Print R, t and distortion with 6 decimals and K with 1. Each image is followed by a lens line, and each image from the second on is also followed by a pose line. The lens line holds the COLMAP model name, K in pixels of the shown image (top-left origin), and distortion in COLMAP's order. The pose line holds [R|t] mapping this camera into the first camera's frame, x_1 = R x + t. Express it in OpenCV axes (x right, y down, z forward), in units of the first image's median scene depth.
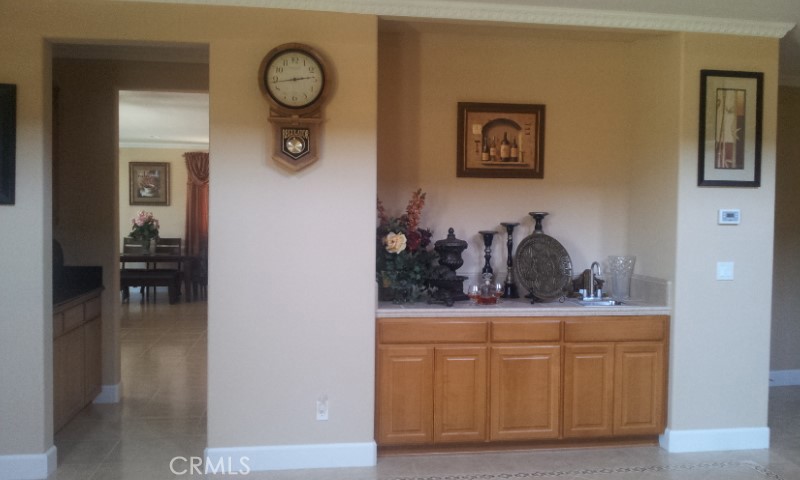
lens RADIAL K [[710.9, 0, 416.7], [0, 710.9, 240.7], [0, 0, 1]] dist [0.049562, -0.199148]
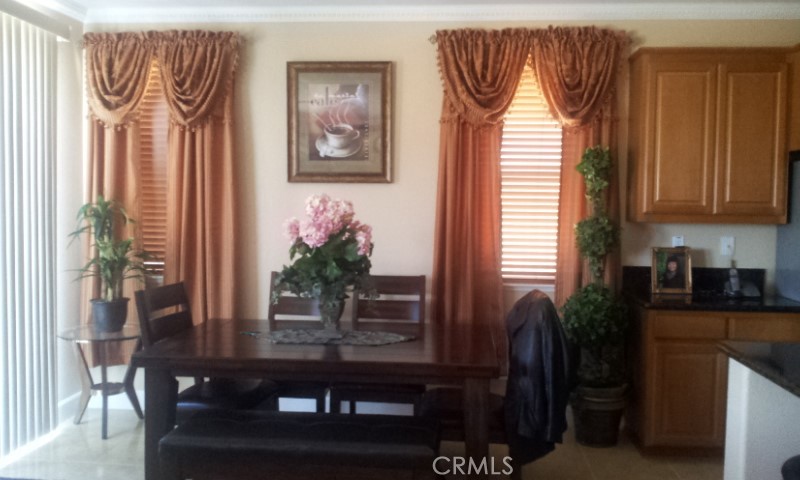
lens RADIAL K [[710.9, 0, 416.7], [0, 710.9, 240.7], [0, 0, 1]] dist [0.049562, -0.199148]
pose [[0.972702, 0.009864, -0.231846, -0.257198], [-0.007244, 0.999900, 0.012146, -0.025082], [0.231943, -0.010134, 0.972677, 0.668516]]
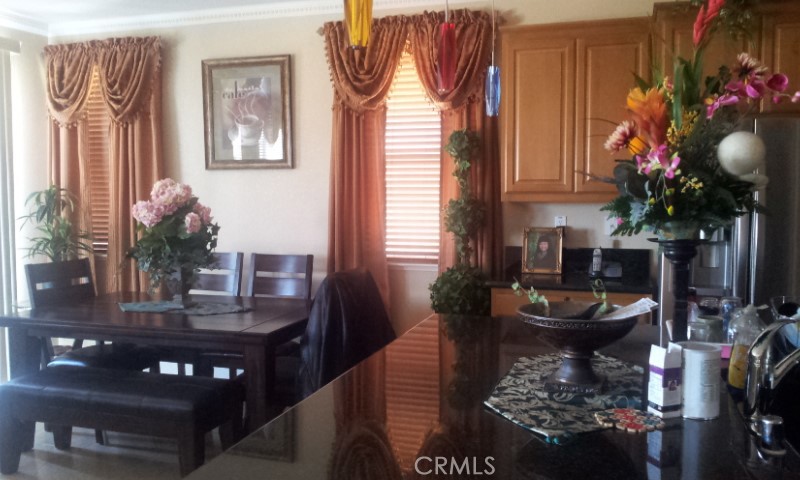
lens RADIAL K [[710.9, 0, 416.7], [0, 710.9, 240.7], [0, 0, 1]] dist [0.049562, -0.199148]
pose [[0.899745, 0.013306, -0.436213, -0.122474], [-0.000305, 0.999554, 0.029861, -0.022239], [0.436416, -0.026734, 0.899348, 0.698189]]
